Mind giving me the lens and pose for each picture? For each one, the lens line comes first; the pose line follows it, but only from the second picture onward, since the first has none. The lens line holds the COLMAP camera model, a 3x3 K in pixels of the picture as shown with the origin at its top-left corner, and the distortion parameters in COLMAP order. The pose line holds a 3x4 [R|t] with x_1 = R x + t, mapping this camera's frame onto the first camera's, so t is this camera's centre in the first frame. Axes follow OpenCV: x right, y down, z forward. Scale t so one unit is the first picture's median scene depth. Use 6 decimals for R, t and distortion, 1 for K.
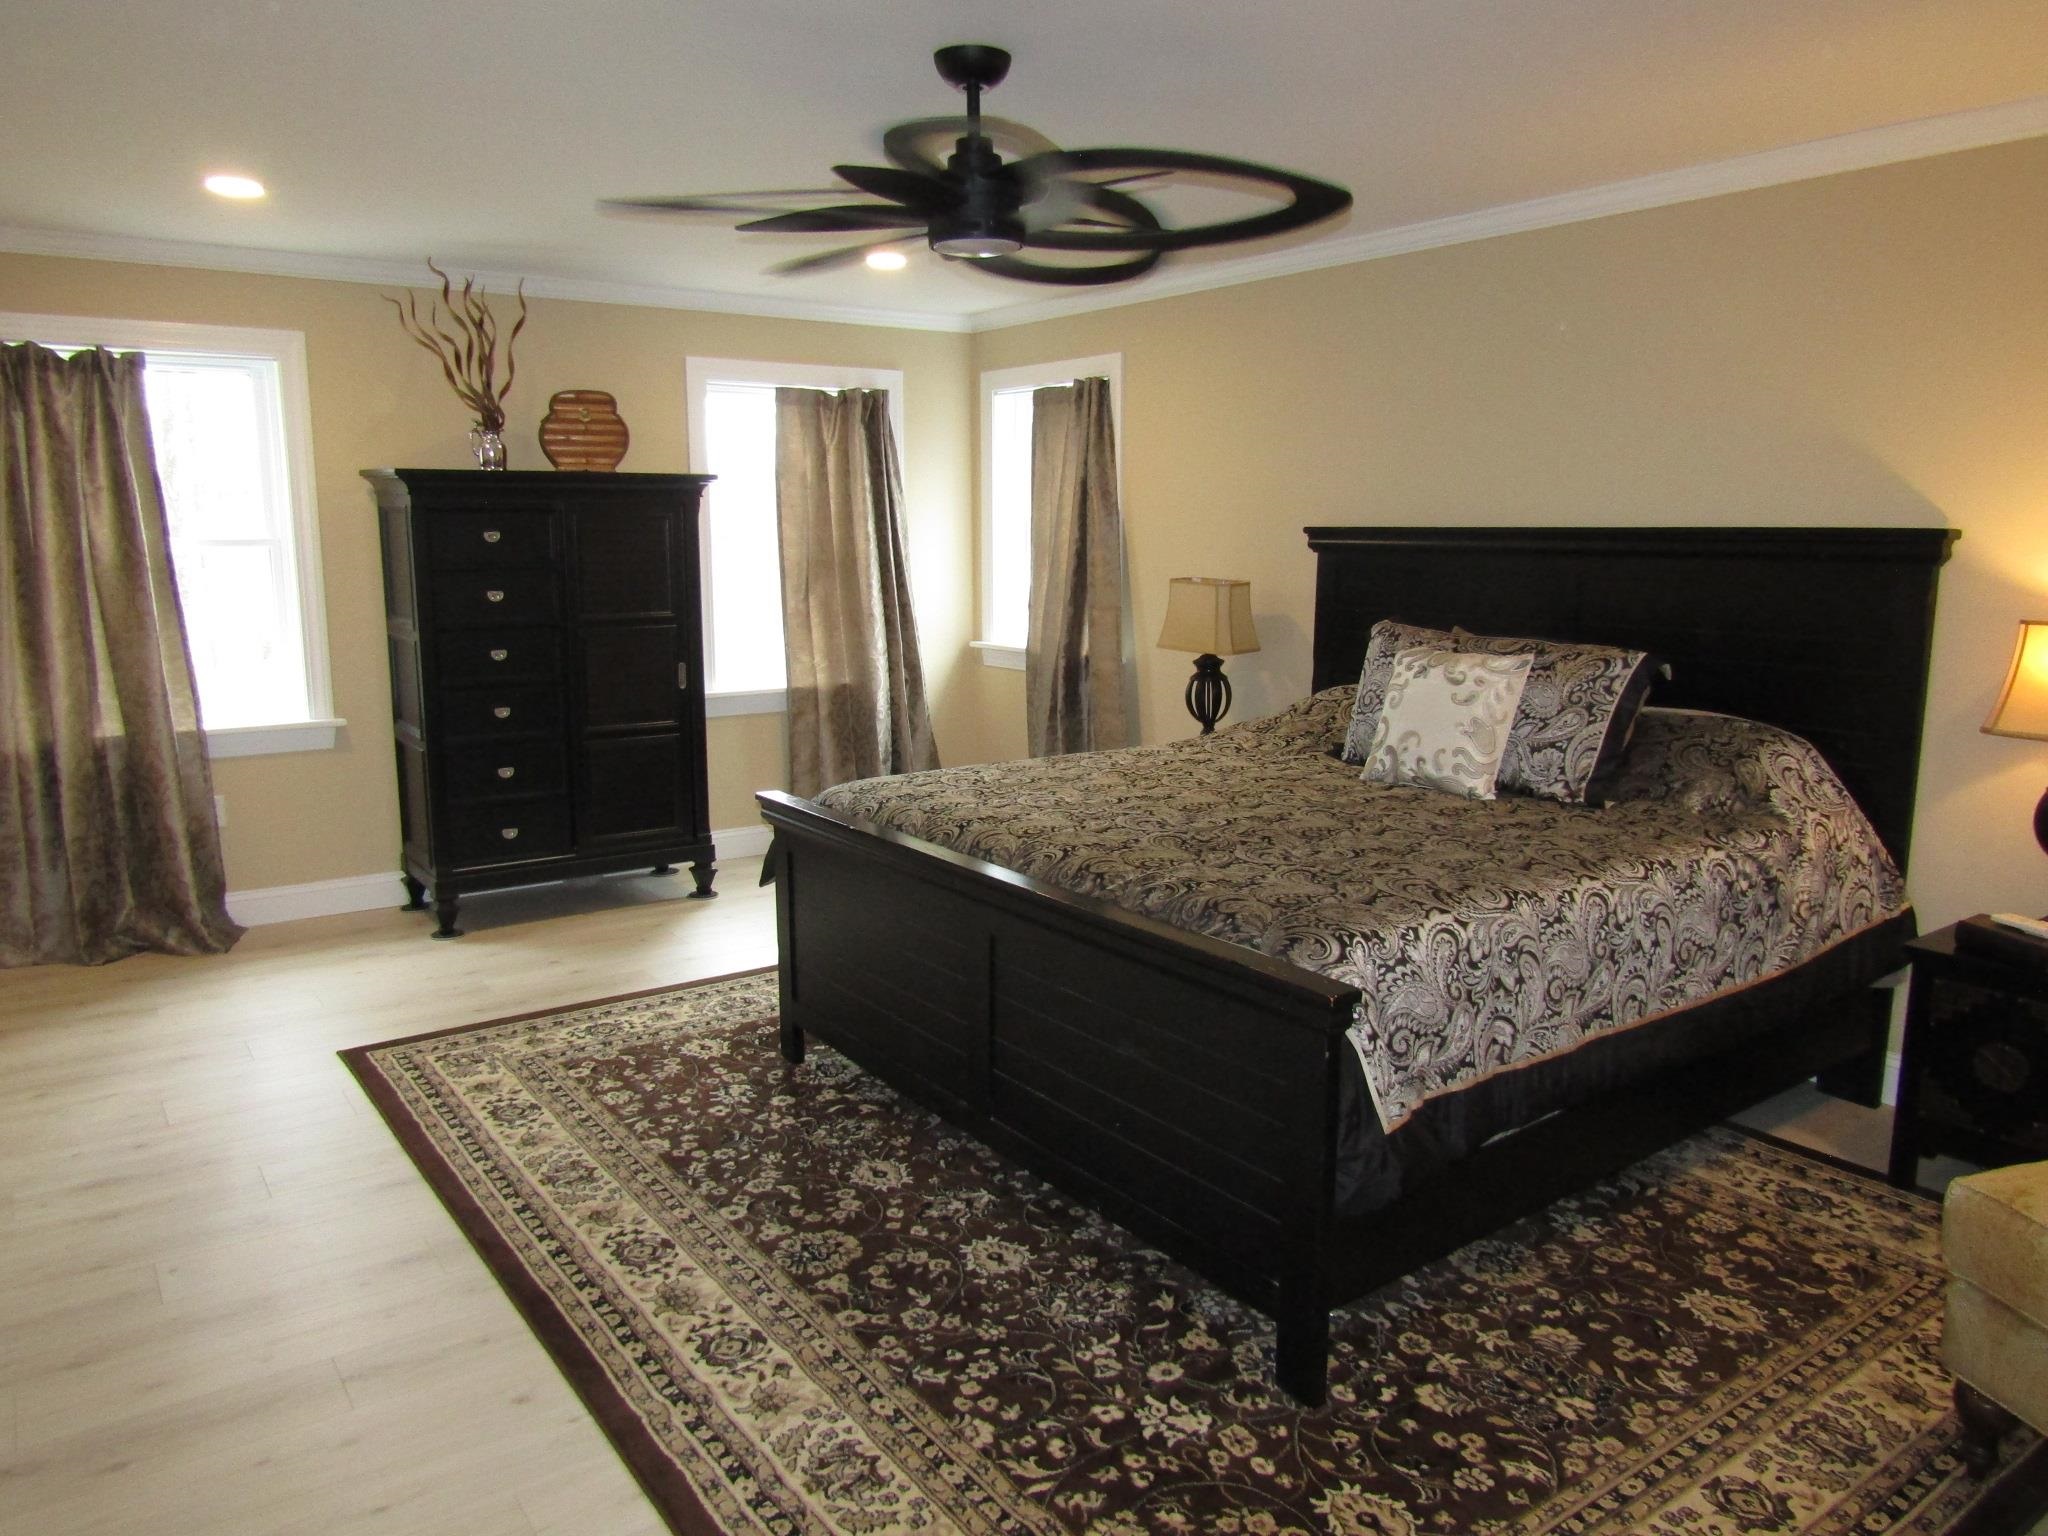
lens RADIAL K [[1475.7, 0, 1023.0], [0, 1475.7, 760.9], [0, 0, 1]] dist [-0.006044, 0.000894]
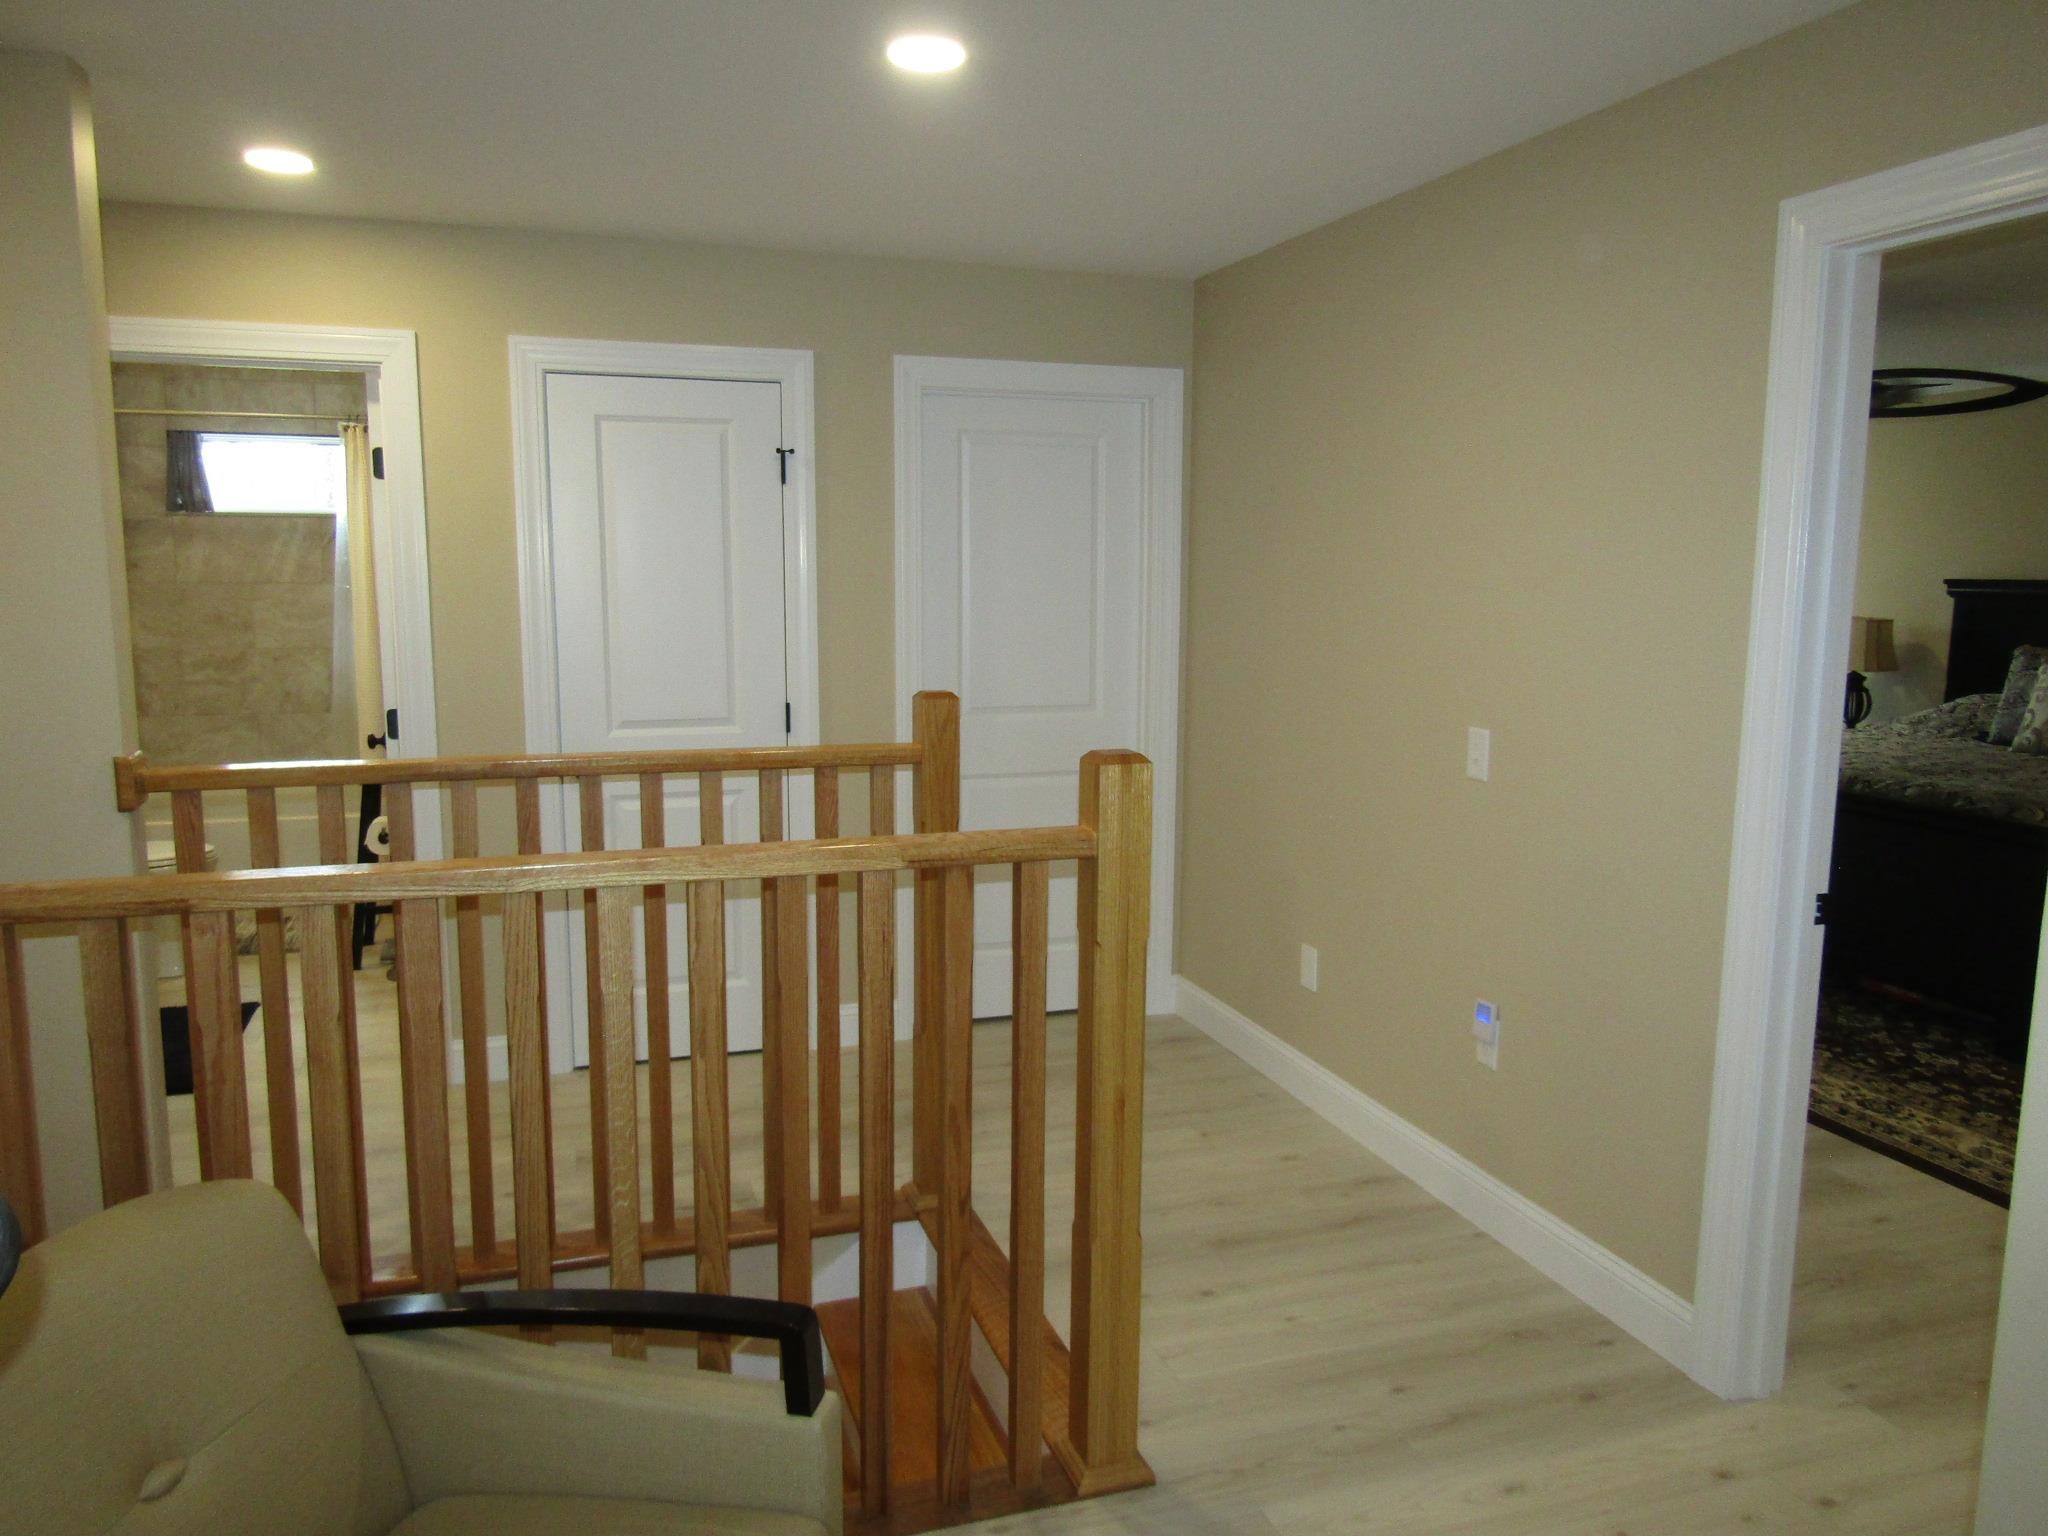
lens RADIAL K [[1475.7, 0, 1036.2], [0, 1475.7, 765.4], [0, 0, 1]] dist [-0.006044, 0.000894]
pose [[0.962070, 0.046579, -0.268798, -0.370558], [-0.053587, 0.998386, -0.018786, 0.127330], [0.267490, 0.032478, 0.963013, -0.802971]]
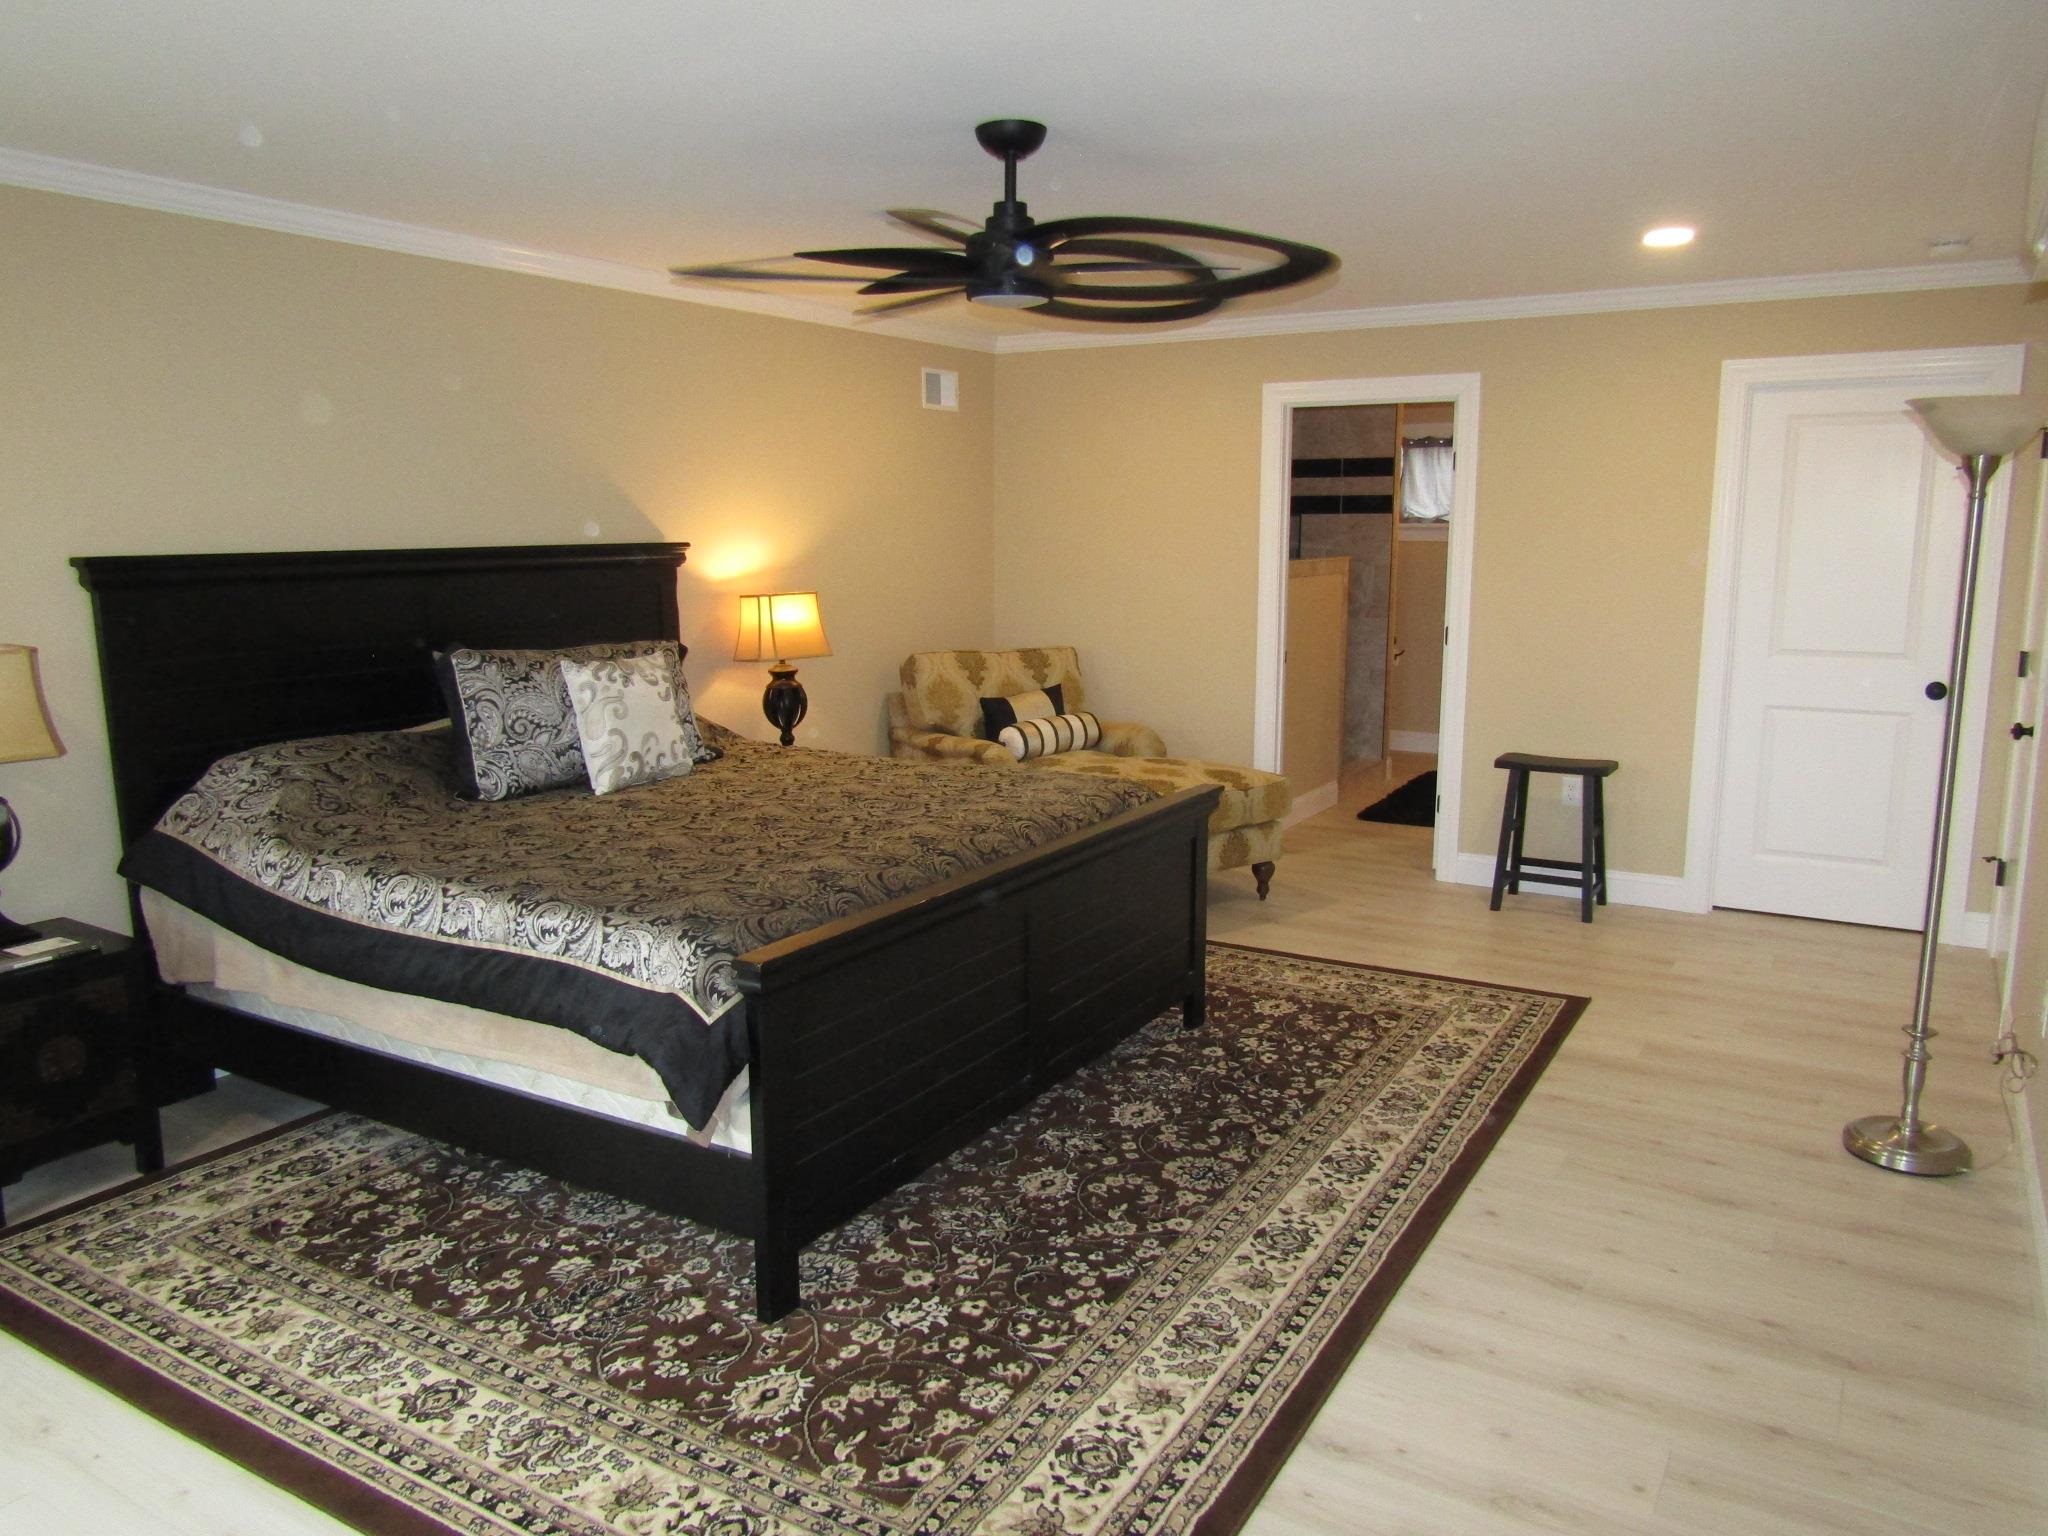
lens RADIAL K [[1475.7, 0, 1023.7], [0, 1475.7, 781.9], [0, 0, 1]] dist [-0.006044, 0.000894]
pose [[-0.408030, -0.161615, 0.898550, -0.982921], [0.146661, 0.959822, 0.239233, -0.240797], [-0.901112, 0.229397, -0.367933, 1.346911]]
